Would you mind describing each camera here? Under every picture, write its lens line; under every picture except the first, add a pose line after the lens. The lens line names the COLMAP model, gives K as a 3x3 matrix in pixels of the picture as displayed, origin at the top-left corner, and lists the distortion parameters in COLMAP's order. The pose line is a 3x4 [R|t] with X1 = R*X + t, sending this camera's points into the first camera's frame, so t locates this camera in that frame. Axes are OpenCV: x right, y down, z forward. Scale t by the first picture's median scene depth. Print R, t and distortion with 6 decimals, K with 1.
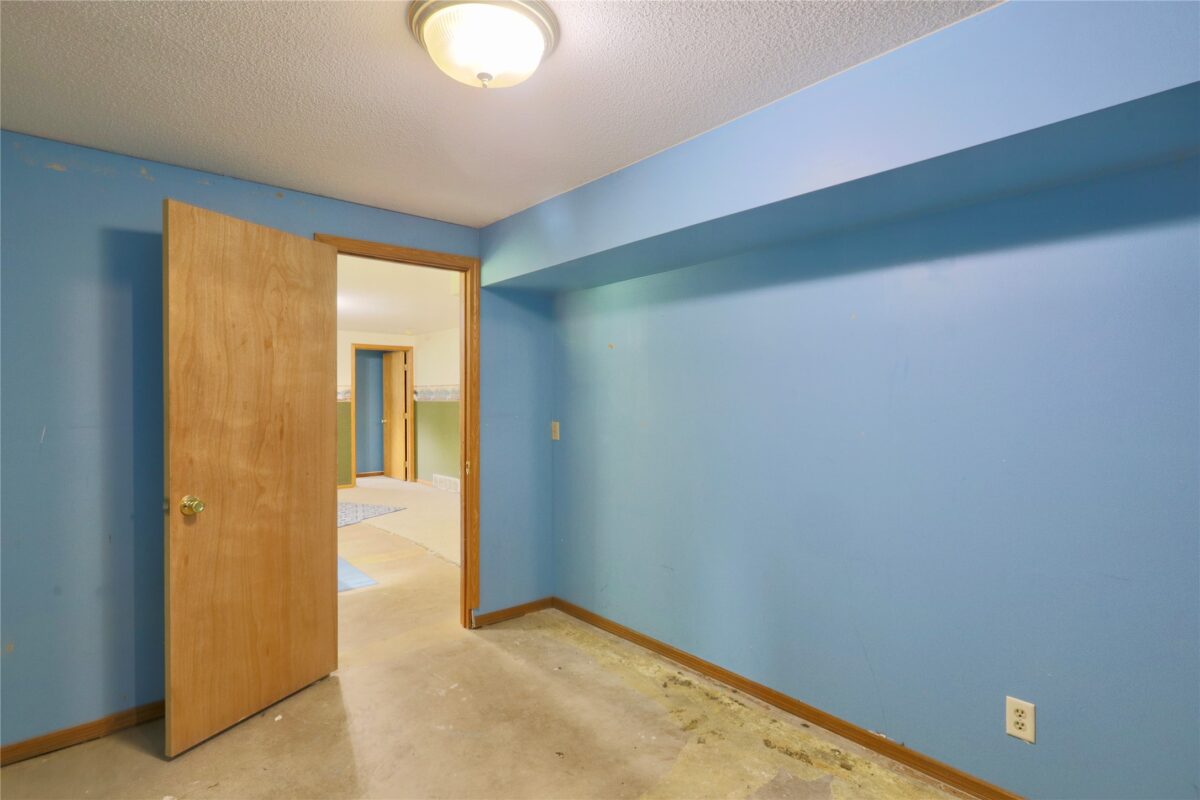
lens RADIAL K [[590.2, 0, 600.0], [0, 590.2, 394.7], [0, 0, 1]] dist [0.001220, 0.001329]
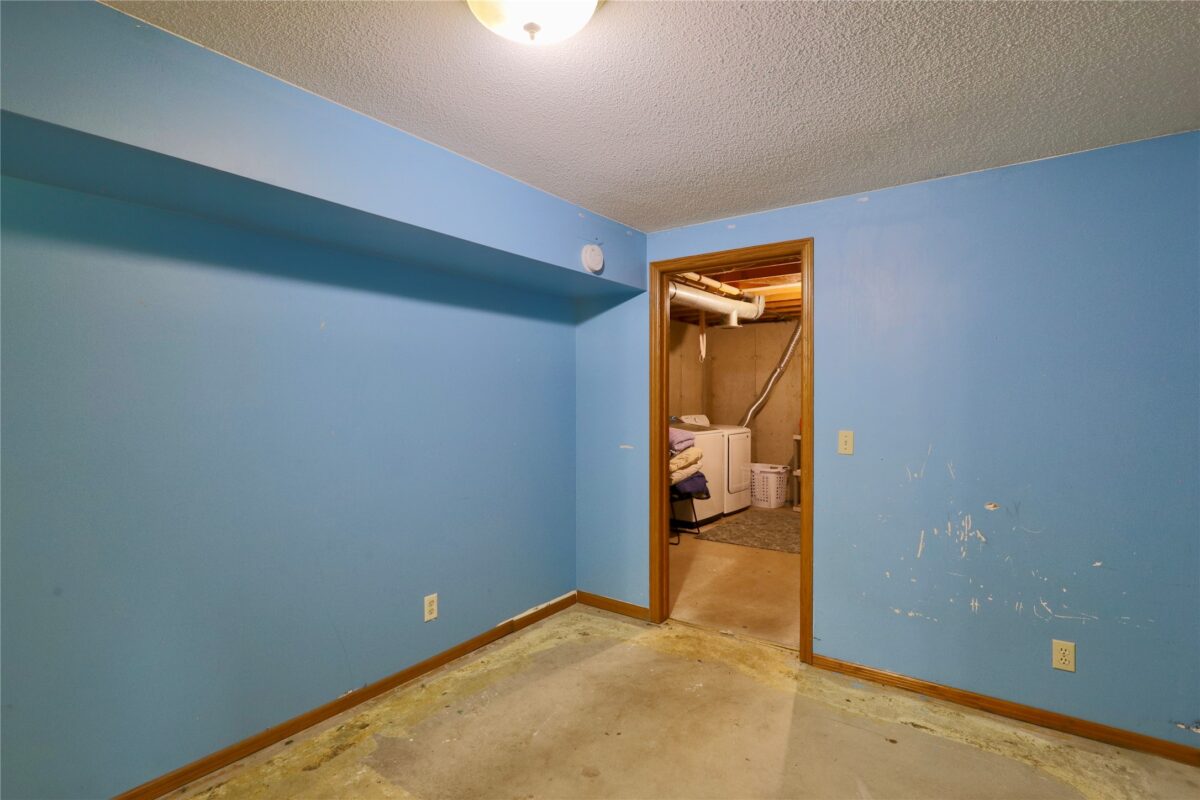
lens RADIAL K [[590.2, 0, 600.1], [0, 590.2, 397.7], [0, 0, 1]] dist [0.001220, 0.001329]
pose [[-0.223389, -0.007311, 0.974702, -0.735749], [-0.000059, 0.999972, 0.007487, -0.007786], [-0.974729, 0.001615, -0.223384, 0.760761]]
